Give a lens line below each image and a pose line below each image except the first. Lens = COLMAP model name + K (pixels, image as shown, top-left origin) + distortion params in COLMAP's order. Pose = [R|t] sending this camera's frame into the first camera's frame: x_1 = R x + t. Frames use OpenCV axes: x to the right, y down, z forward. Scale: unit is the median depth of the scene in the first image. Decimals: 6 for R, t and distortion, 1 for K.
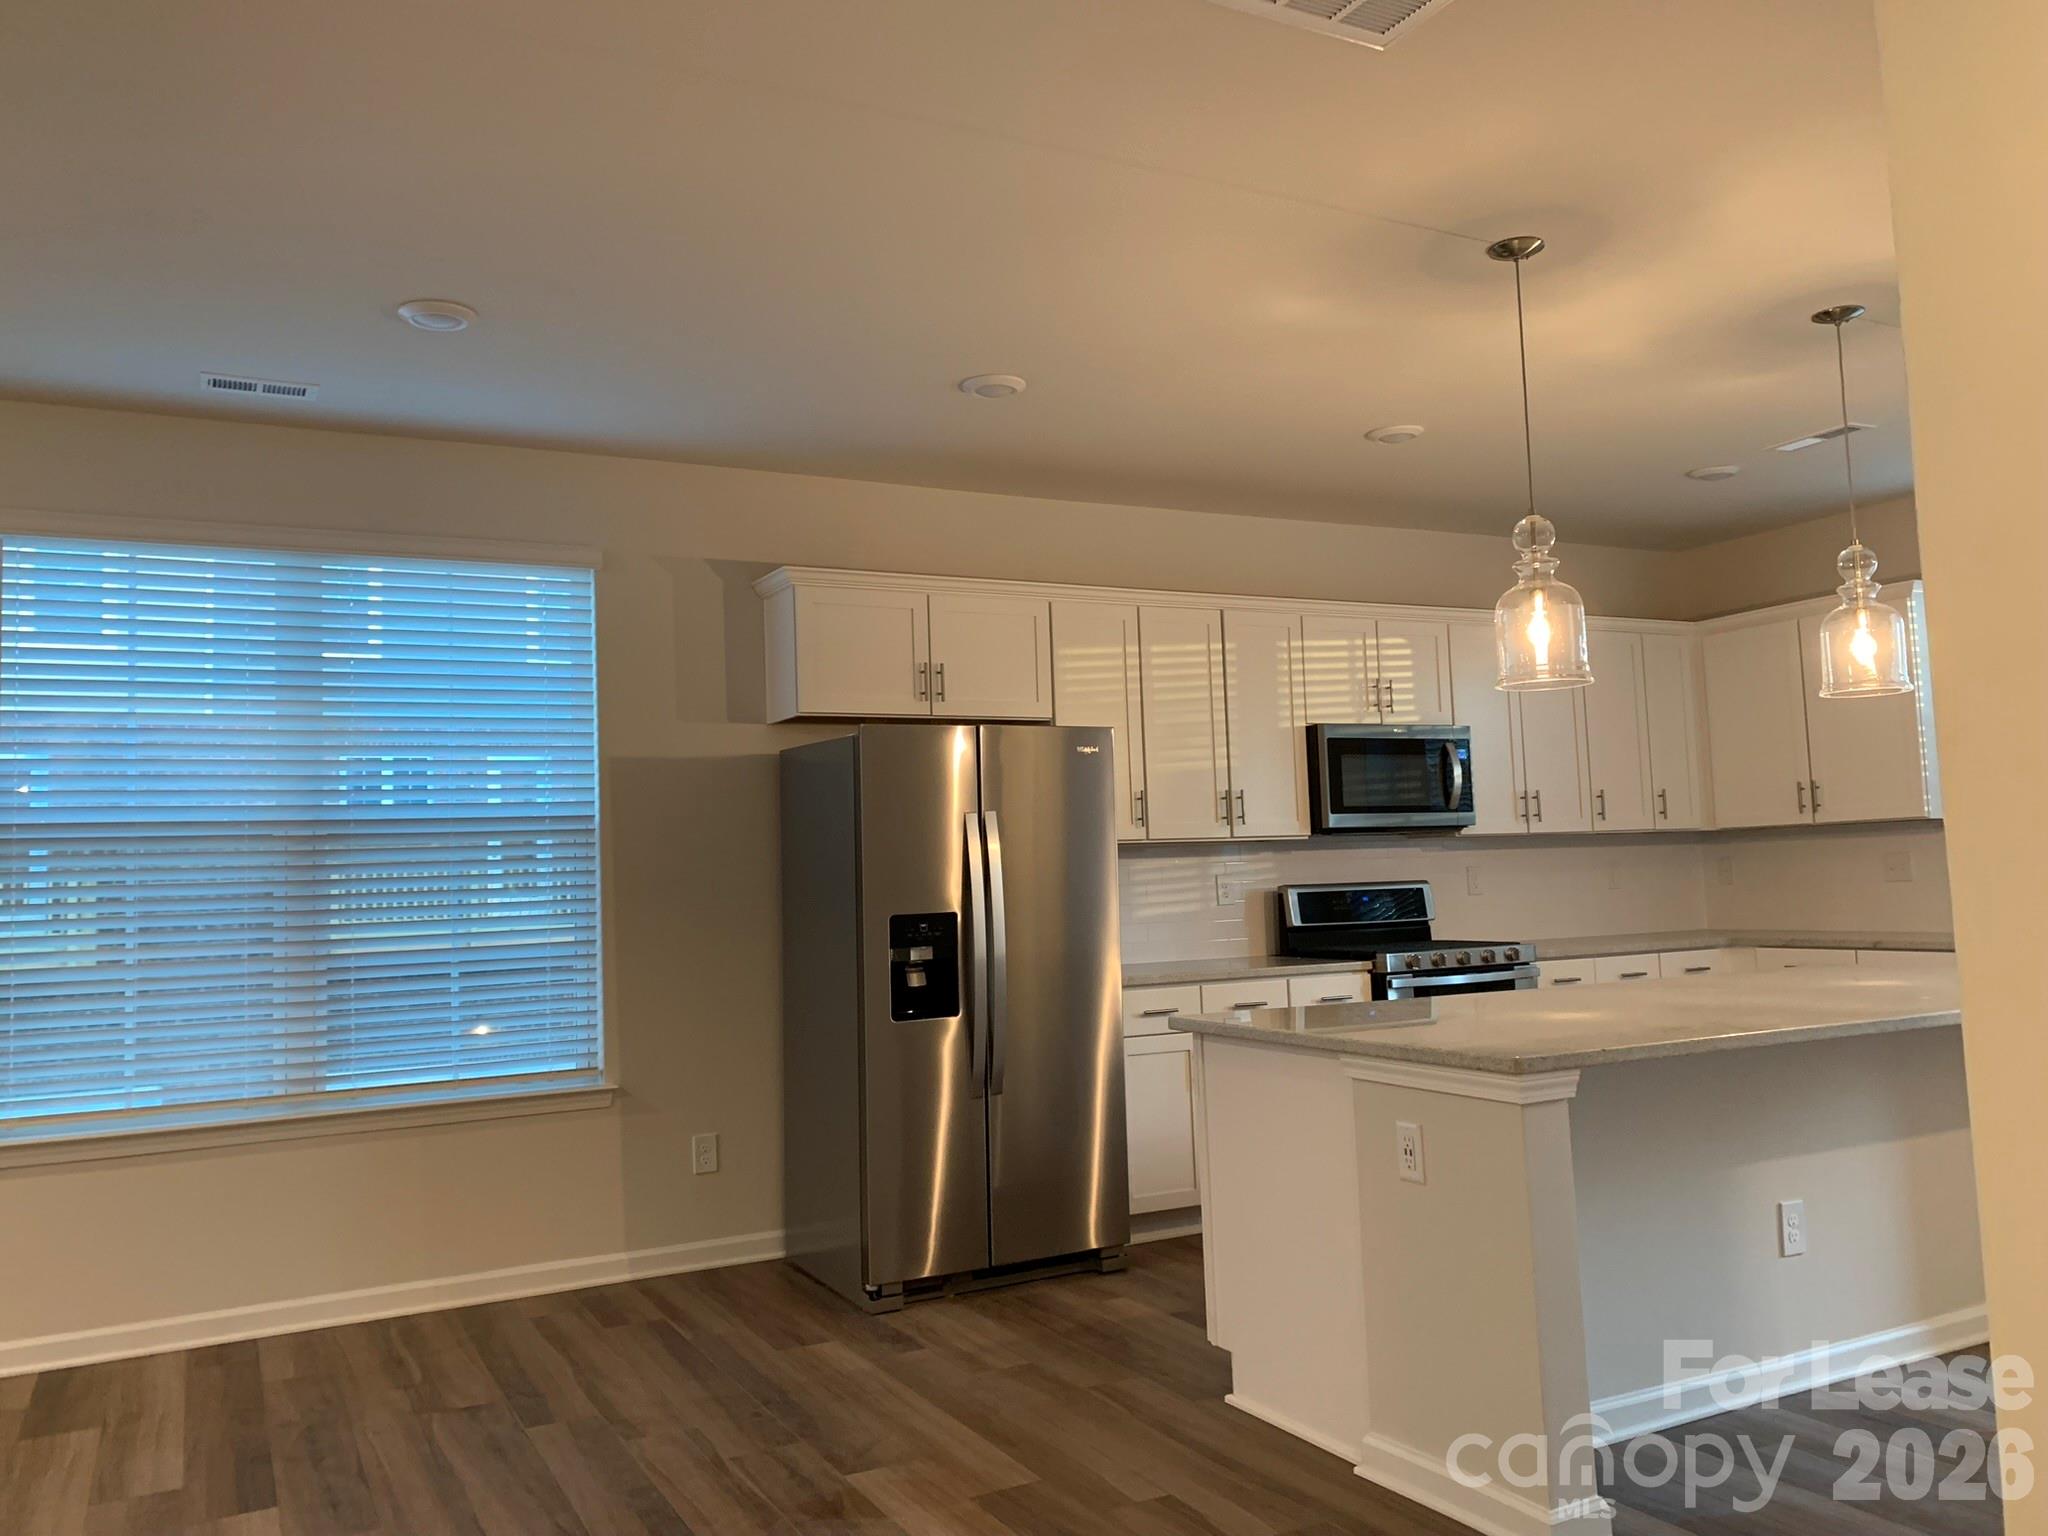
lens RADIAL K [[1565.1, 0, 1009.2], [0, 1565.1, 758.1], [0, 0, 1]] dist [0.028376, -0.029238]
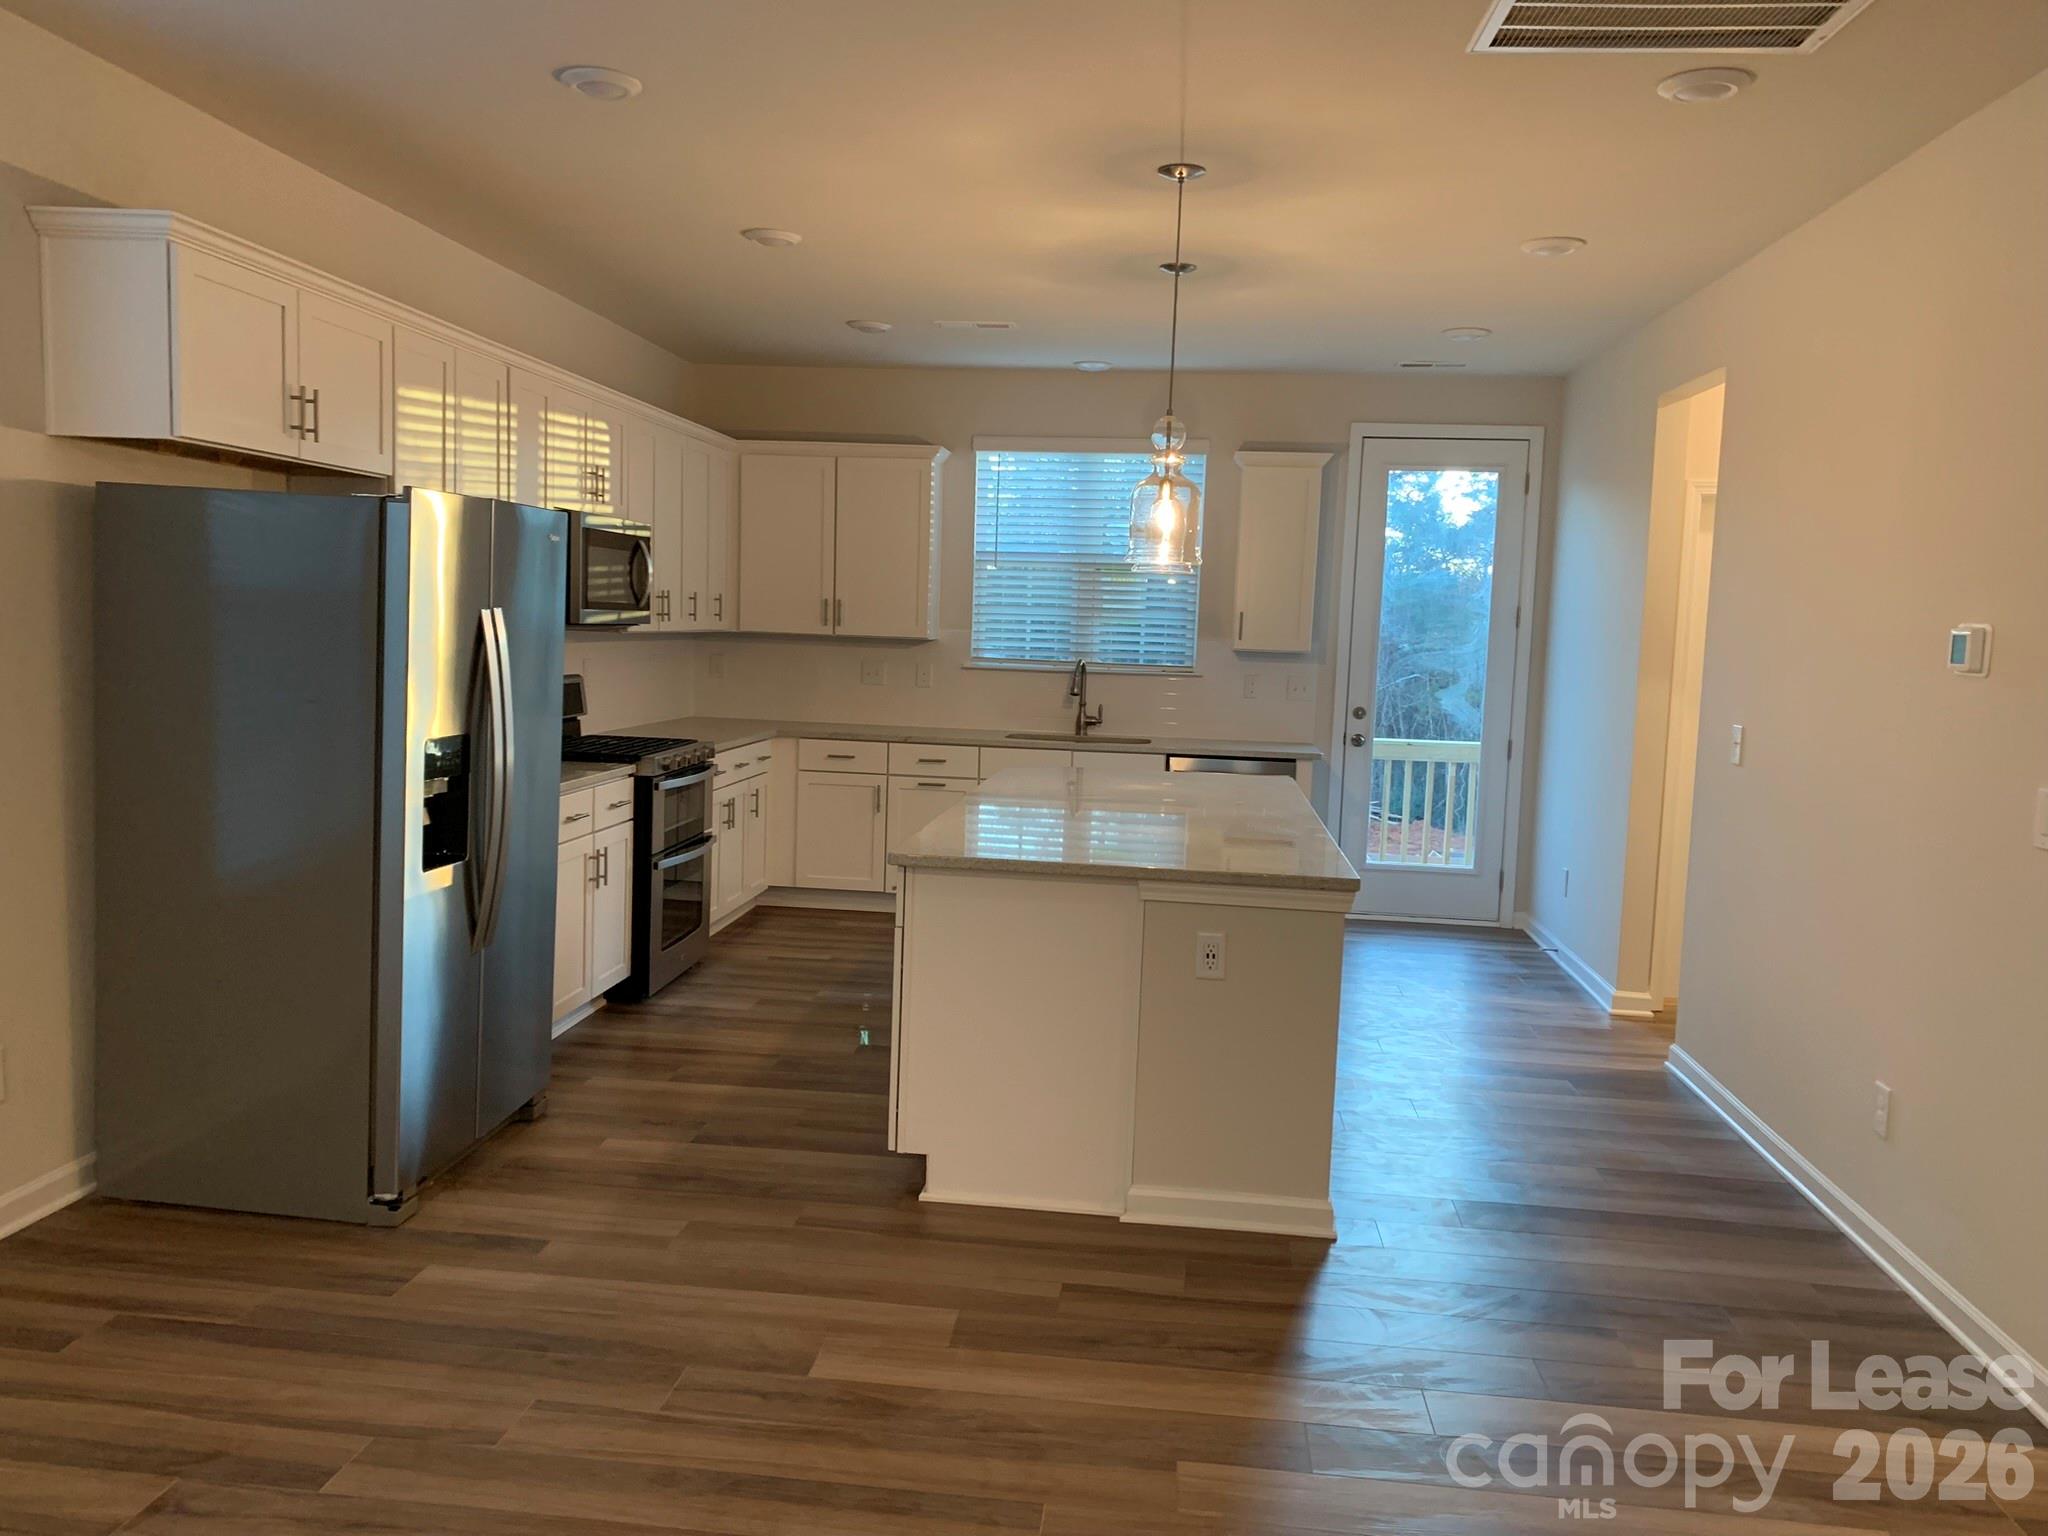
lens RADIAL K [[1565.1, 0, 1013.8], [0, 1565.1, 769.8], [0, 0, 1]] dist [0.028376, -0.029238]
pose [[0.550997, -0.023844, 0.834166, -0.671367], [-0.122290, 0.986494, 0.108975, -0.005190], [-0.825498, -0.162055, 0.540639, 0.392065]]
